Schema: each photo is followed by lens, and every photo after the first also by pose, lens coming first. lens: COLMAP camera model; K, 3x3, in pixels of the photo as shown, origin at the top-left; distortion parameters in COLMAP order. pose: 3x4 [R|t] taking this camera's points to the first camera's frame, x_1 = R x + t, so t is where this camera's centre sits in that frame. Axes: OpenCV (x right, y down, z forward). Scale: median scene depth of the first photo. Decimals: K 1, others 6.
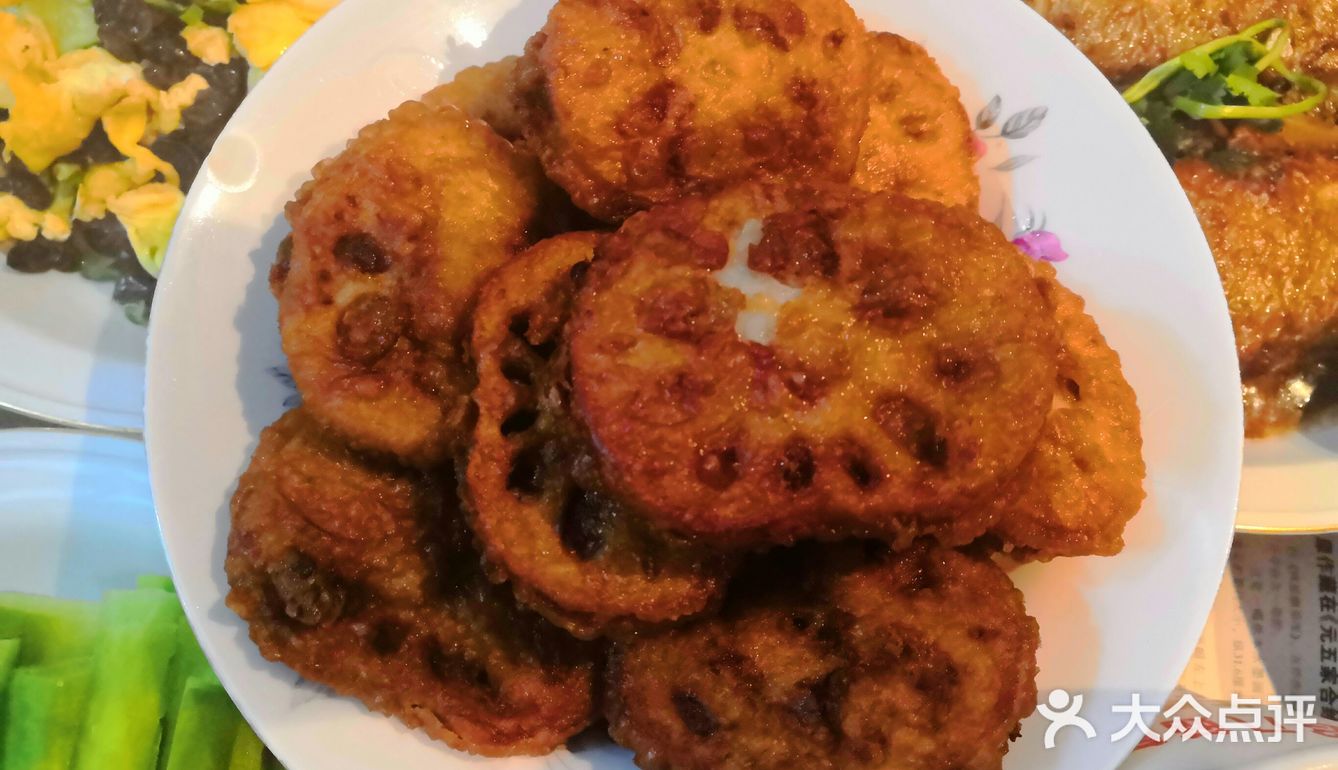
lens RADIAL K [[1033.4, 0, 676.3], [0, 1033.4, 385.4], [0, 0, 1]] dist [-0.004985, 0.010659]
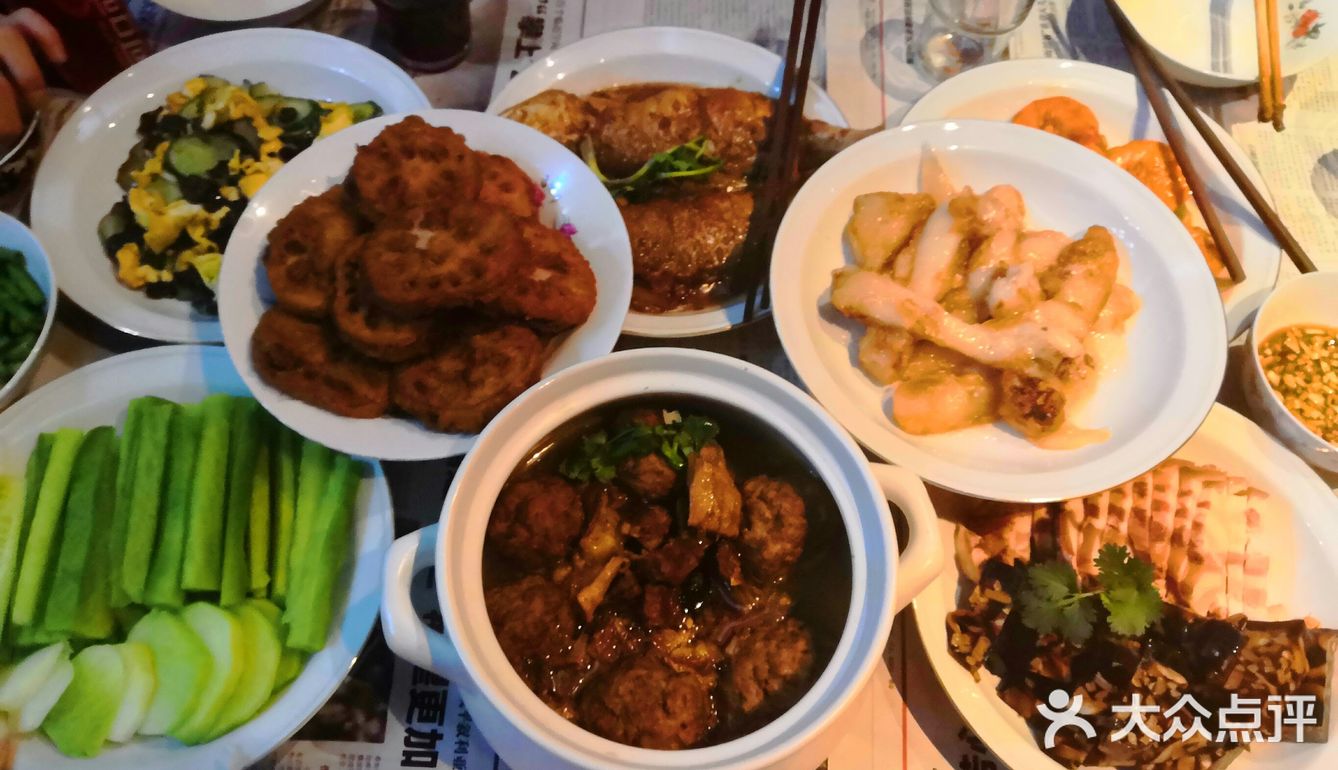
lens RADIAL K [[1033.4, 0, 663.4], [0, 1033.4, 383.7], [0, 0, 1]] dist [-0.004985, 0.010659]
pose [[0.993616, -0.111050, 0.019859, 0.612522], [0.112803, 0.980128, -0.163173, 0.834907], [-0.001344, 0.164371, 0.986398, -1.767835]]
